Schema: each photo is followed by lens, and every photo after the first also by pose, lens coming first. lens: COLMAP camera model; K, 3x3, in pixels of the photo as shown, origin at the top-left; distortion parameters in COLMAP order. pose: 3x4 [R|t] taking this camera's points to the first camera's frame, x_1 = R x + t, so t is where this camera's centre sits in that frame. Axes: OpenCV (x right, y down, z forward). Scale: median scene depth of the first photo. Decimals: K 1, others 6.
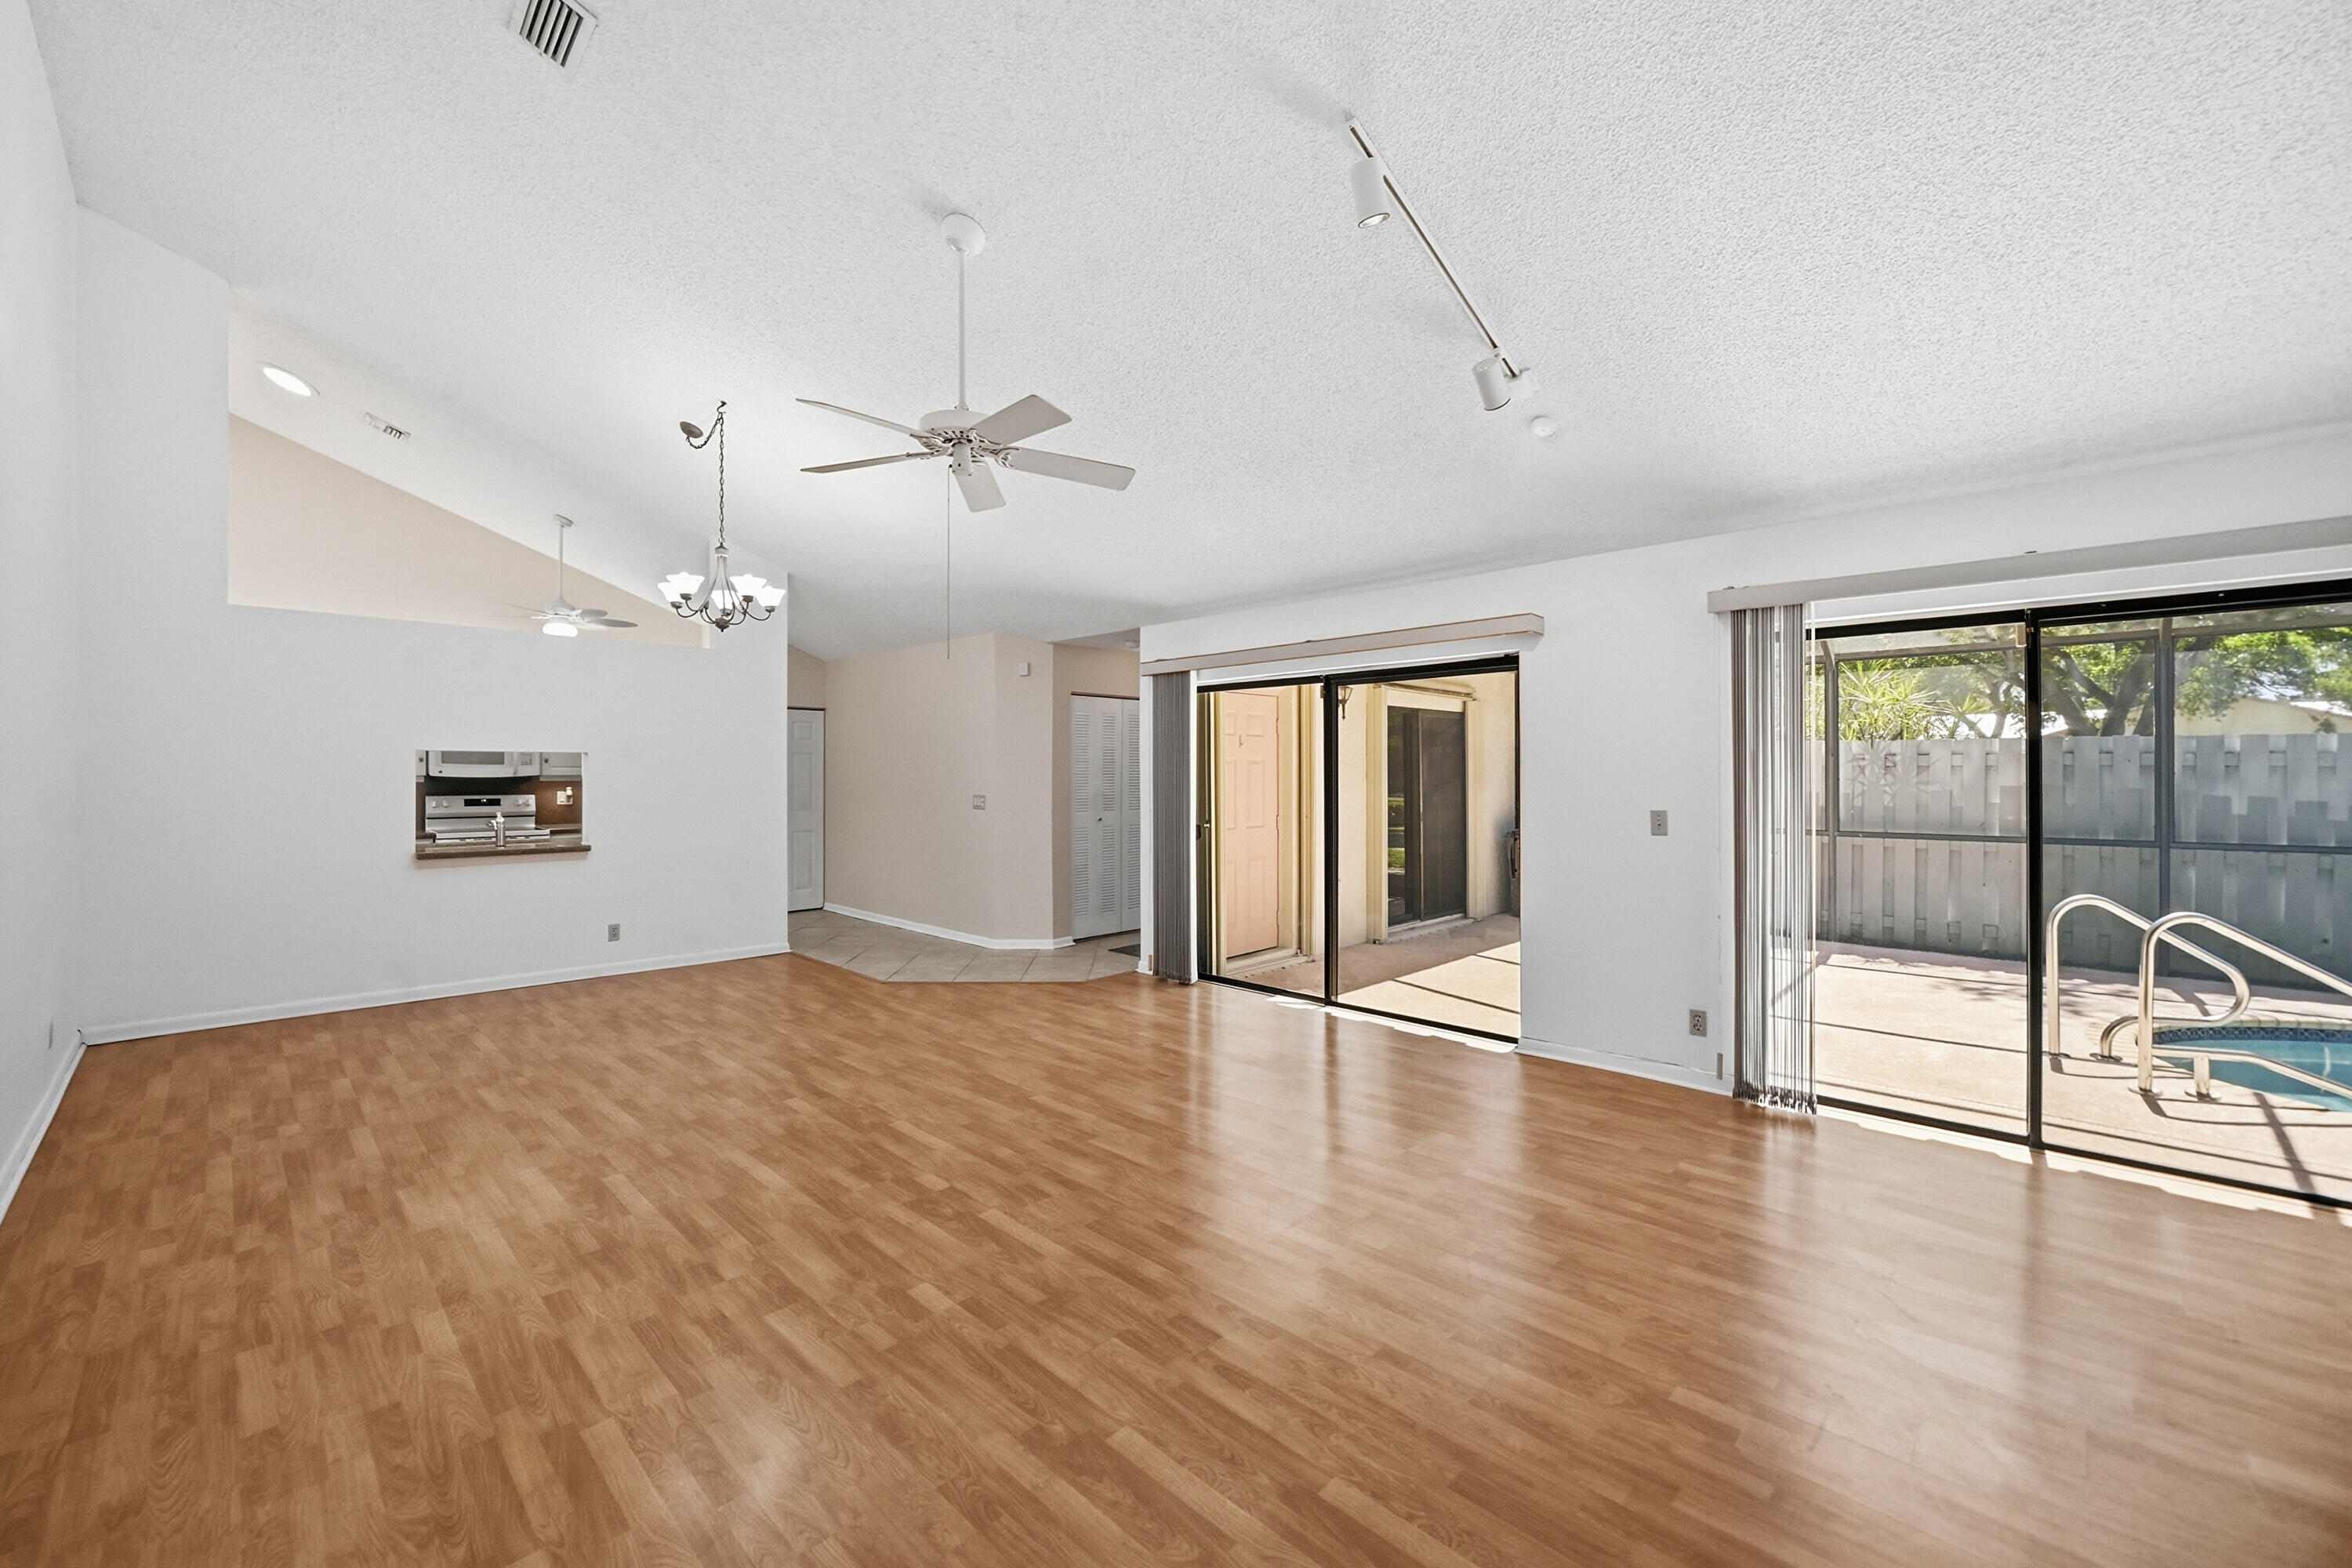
lens RADIAL K [[936.3, 0, 1161.3], [0, 936.3, 793.8], [0, 0, 1]] dist [0.014543, 0.000893]
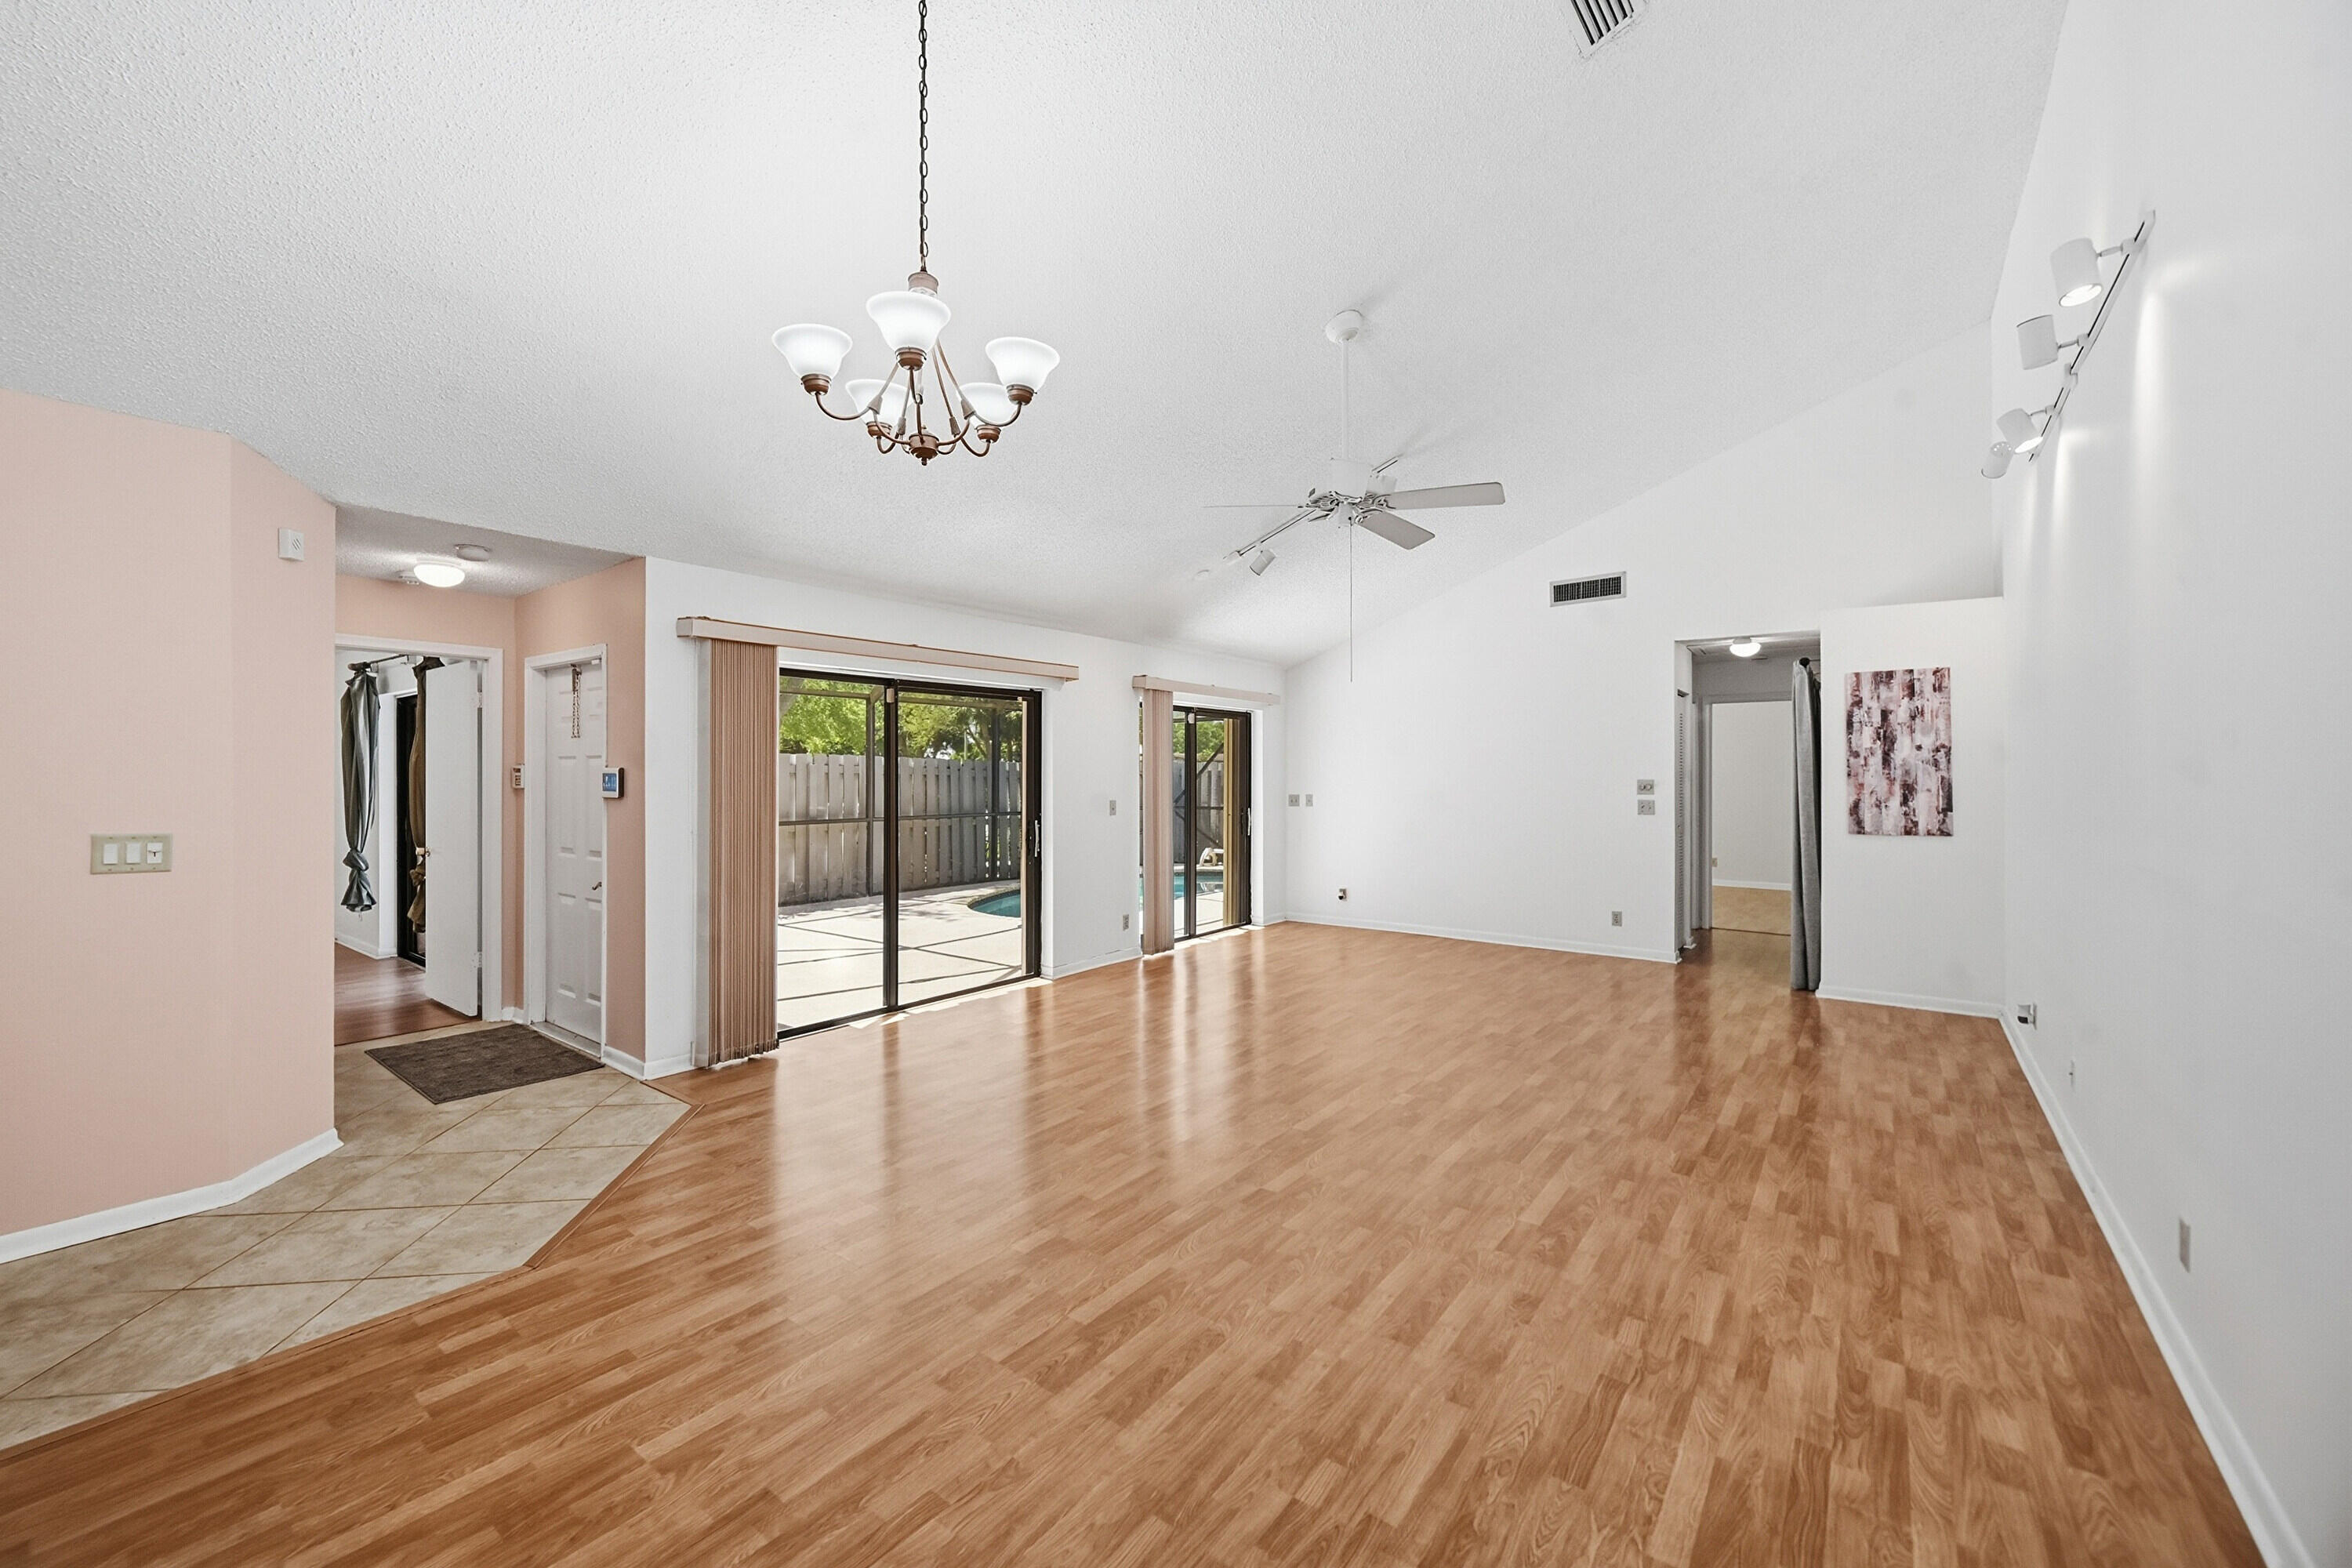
lens RADIAL K [[936.3, 0, 1153.9], [0, 936.3, 768.6], [0, 0, 1]] dist [0.014543, 0.000893]
pose [[-0.132374, 0.009461, 0.991155, -1.538180], [0.020537, 0.999766, -0.006800, -0.034523], [-0.990987, 0.019455, -0.132538, 1.571055]]
